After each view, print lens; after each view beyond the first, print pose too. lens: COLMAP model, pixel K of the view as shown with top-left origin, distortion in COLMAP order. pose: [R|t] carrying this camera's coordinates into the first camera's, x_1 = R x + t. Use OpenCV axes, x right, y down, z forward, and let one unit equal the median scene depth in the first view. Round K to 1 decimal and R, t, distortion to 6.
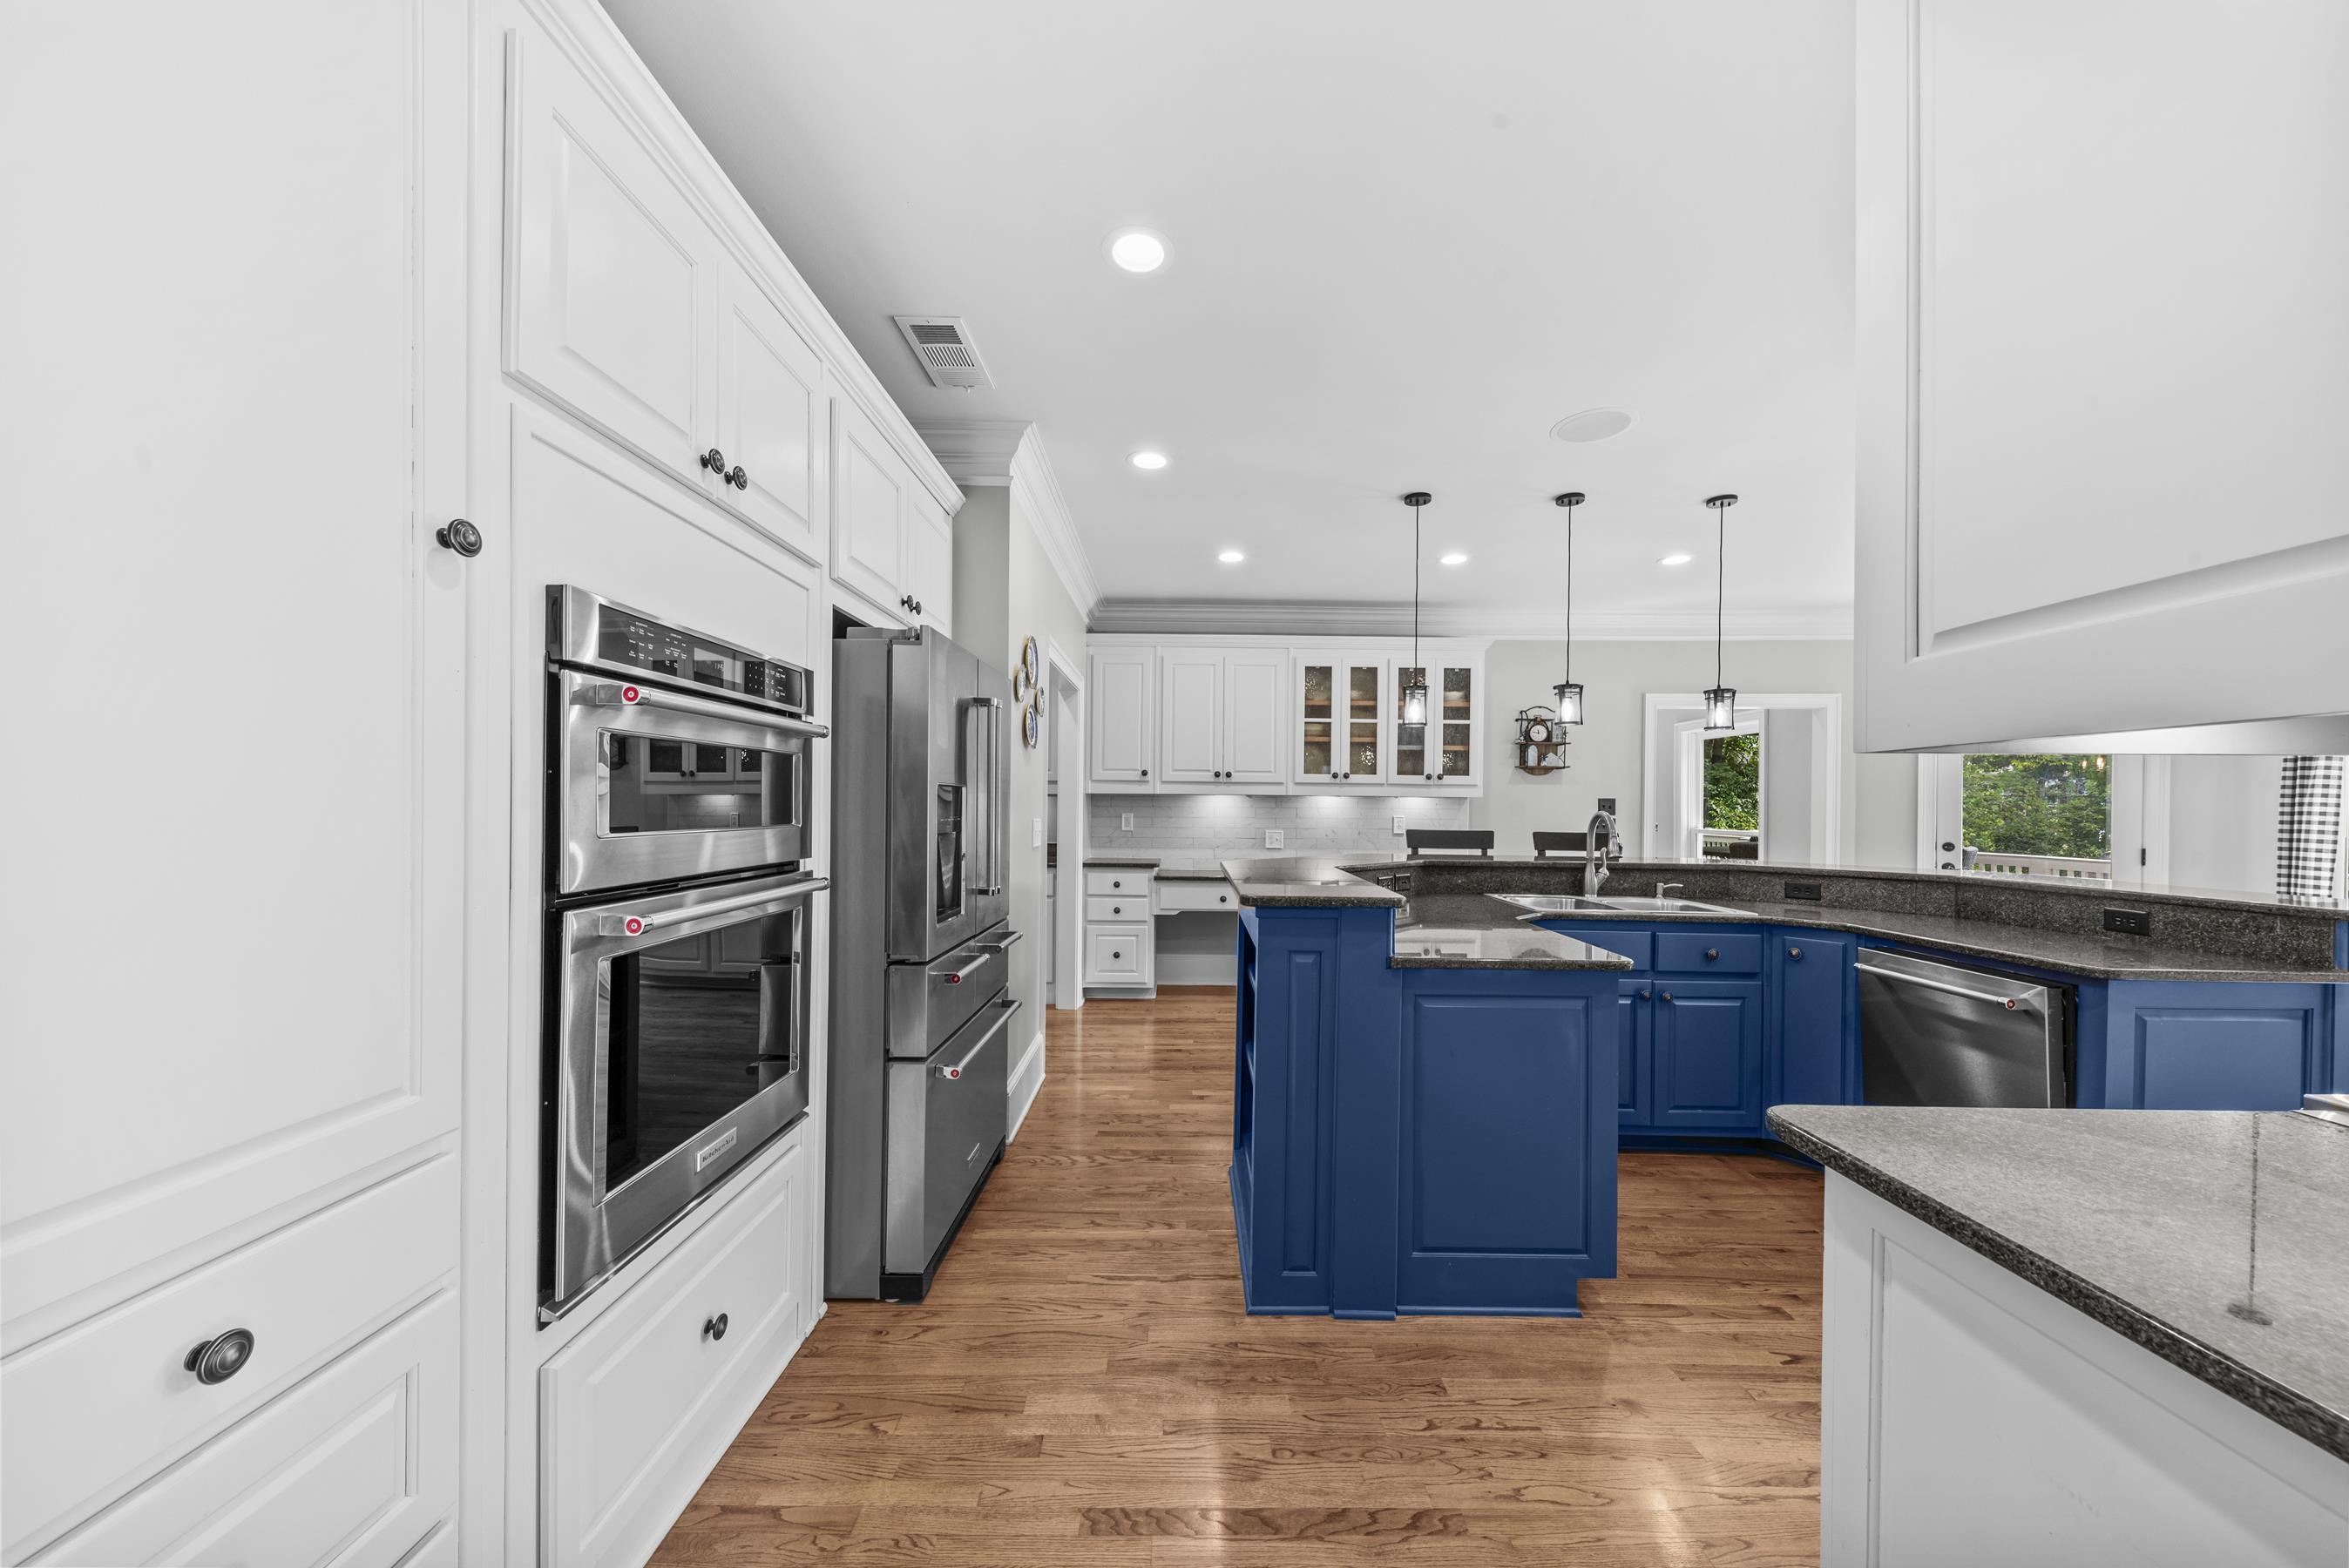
lens RADIAL K [[794.8, 0, 1181.1], [0, 794.8, 806.5], [0, 0, 1]] dist [0.000825, 0.000036]
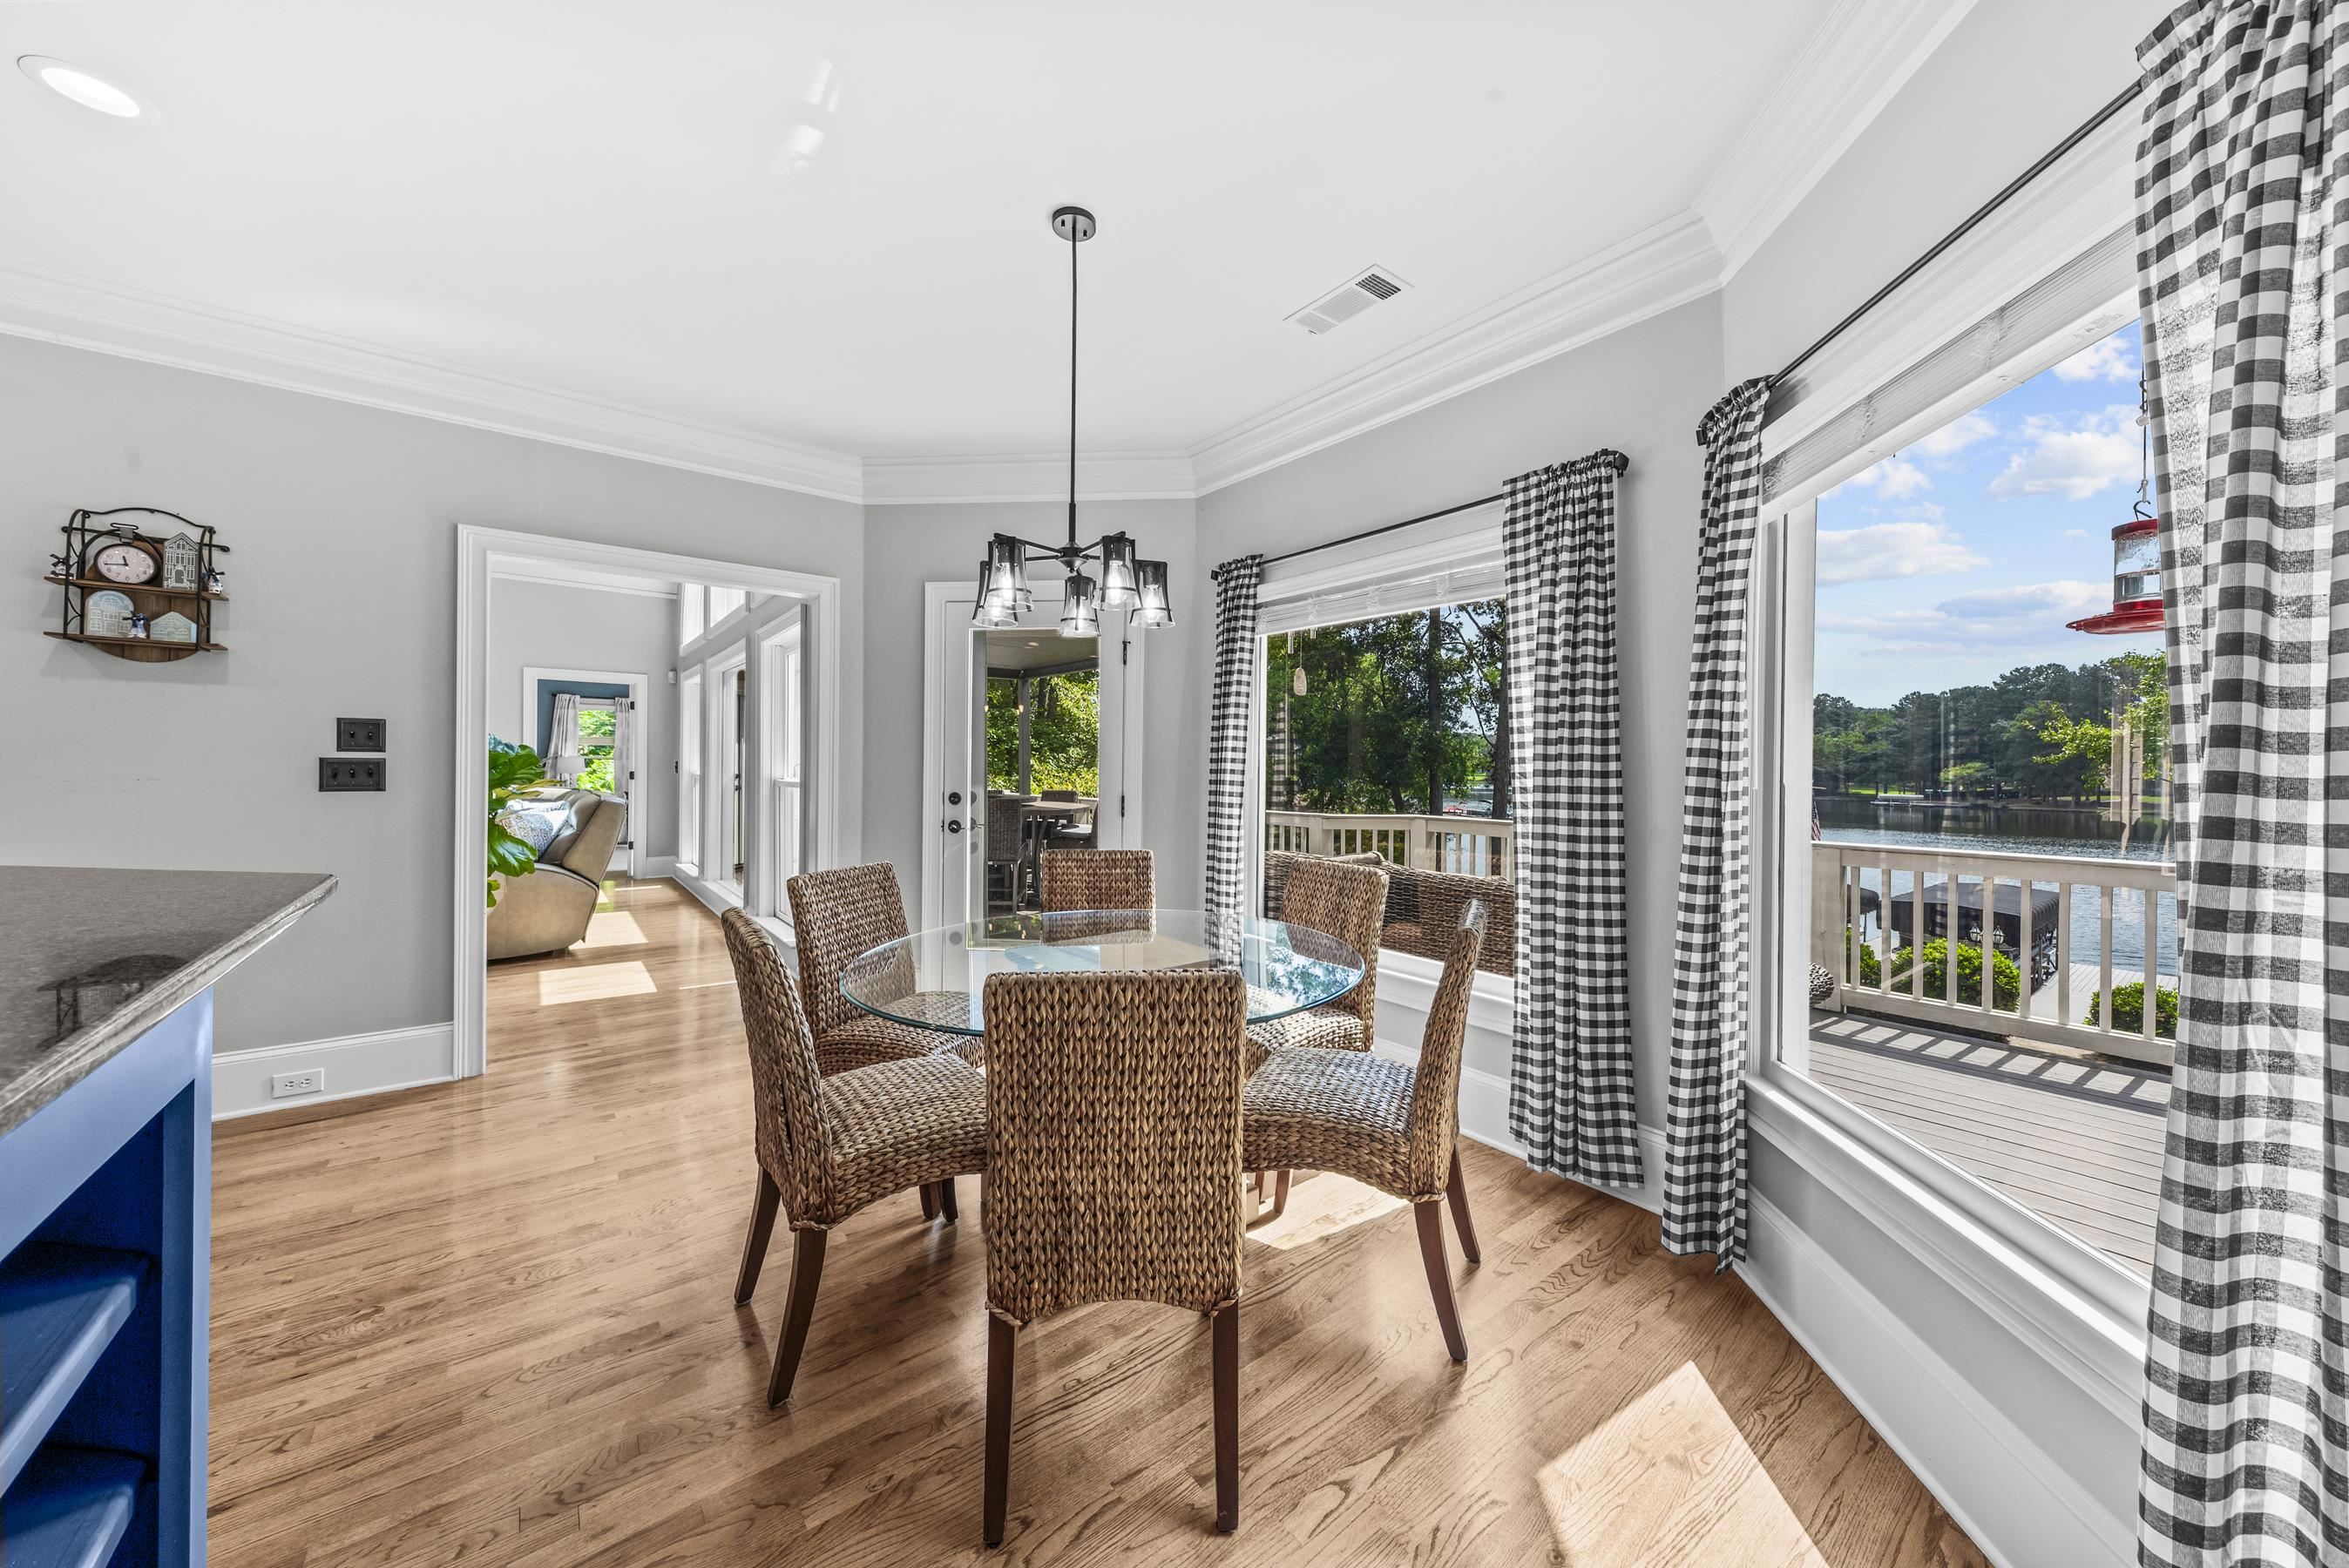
lens RADIAL K [[819.1, 0, 1186.0], [0, 819.1, 766.3], [0, 0, 1]] dist [0.017973, -0.004233]
pose [[0.781623, 0.001348, 0.623750, 0.653268], [-0.002782, 0.999995, 0.001325, 0.019056], [-0.623745, -0.002771, 0.781623, 0.283959]]
